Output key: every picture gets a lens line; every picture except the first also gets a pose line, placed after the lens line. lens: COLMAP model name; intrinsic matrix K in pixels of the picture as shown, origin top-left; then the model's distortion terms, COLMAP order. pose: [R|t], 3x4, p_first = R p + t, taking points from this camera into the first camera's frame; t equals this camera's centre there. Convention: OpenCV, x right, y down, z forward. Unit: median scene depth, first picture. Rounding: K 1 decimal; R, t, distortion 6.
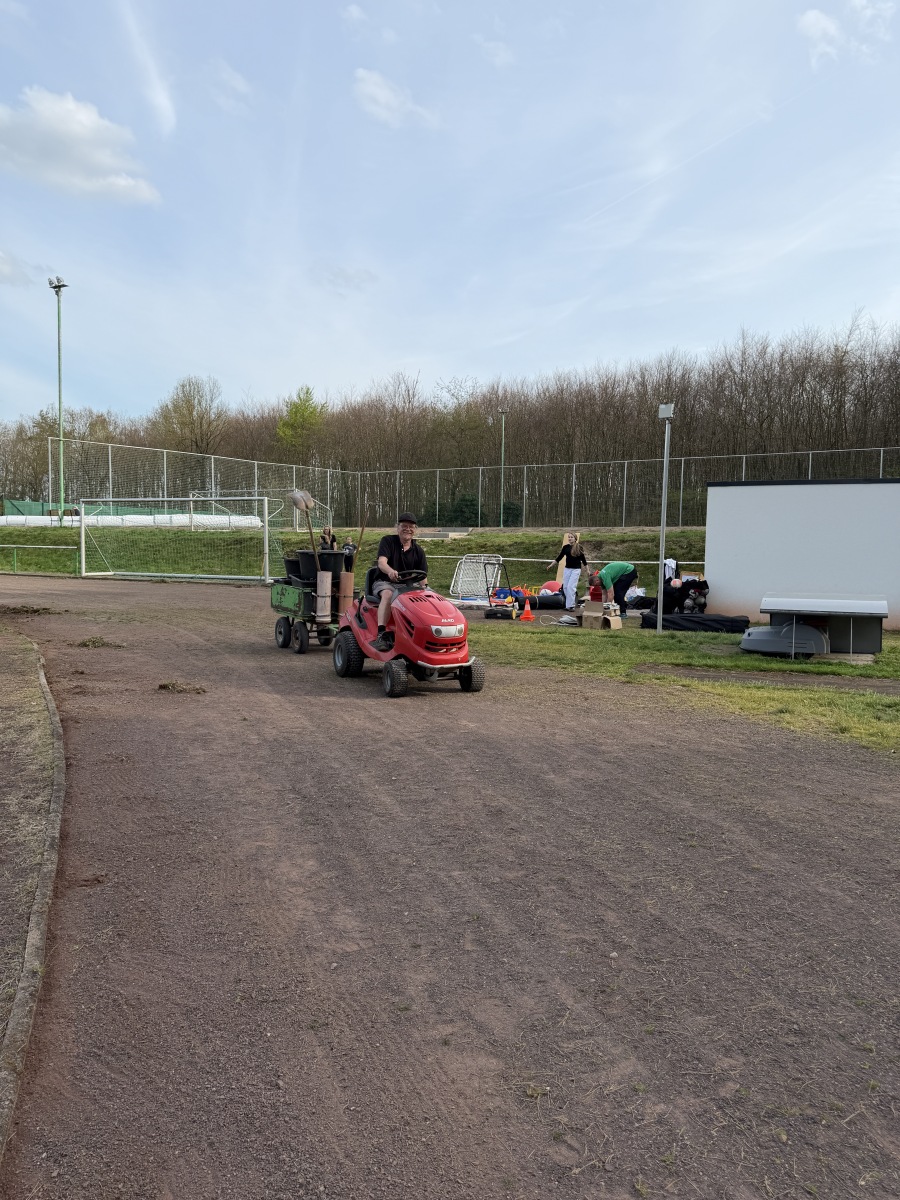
lens RADIAL K [[834.4, 0, 456.6], [0, 834.4, 598.2], [0, 0, 1]] dist [0.029938, -0.038324]
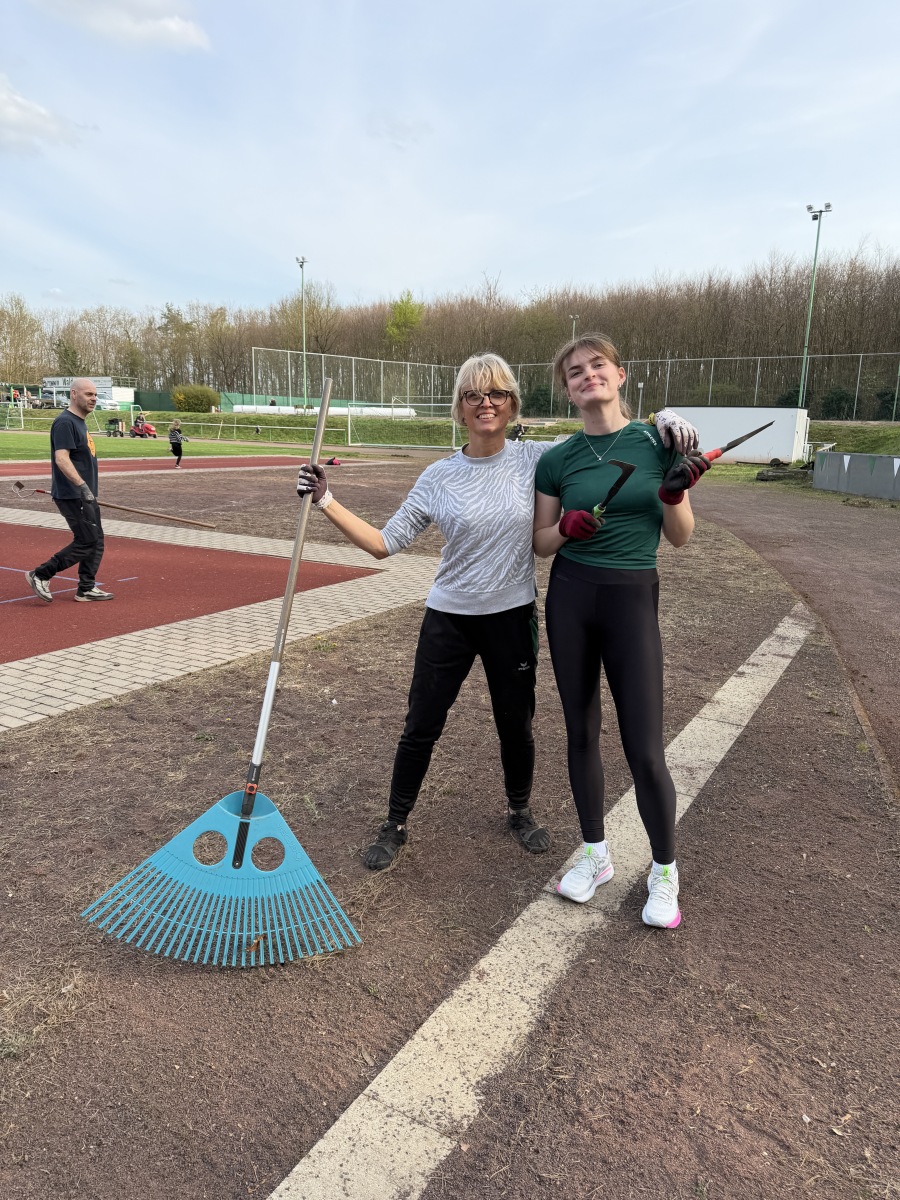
lens RADIAL K [[834.4, 0, 433.9], [0, 834.4, 645.5], [0, 0, 1]] dist [0.029938, -0.038324]
pose [[0.995765, 0.031108, -0.086518, -0.186098], [-0.013833, 0.980999, 0.193518, 0.118494], [0.090894, -0.191501, 0.977275, -2.211086]]
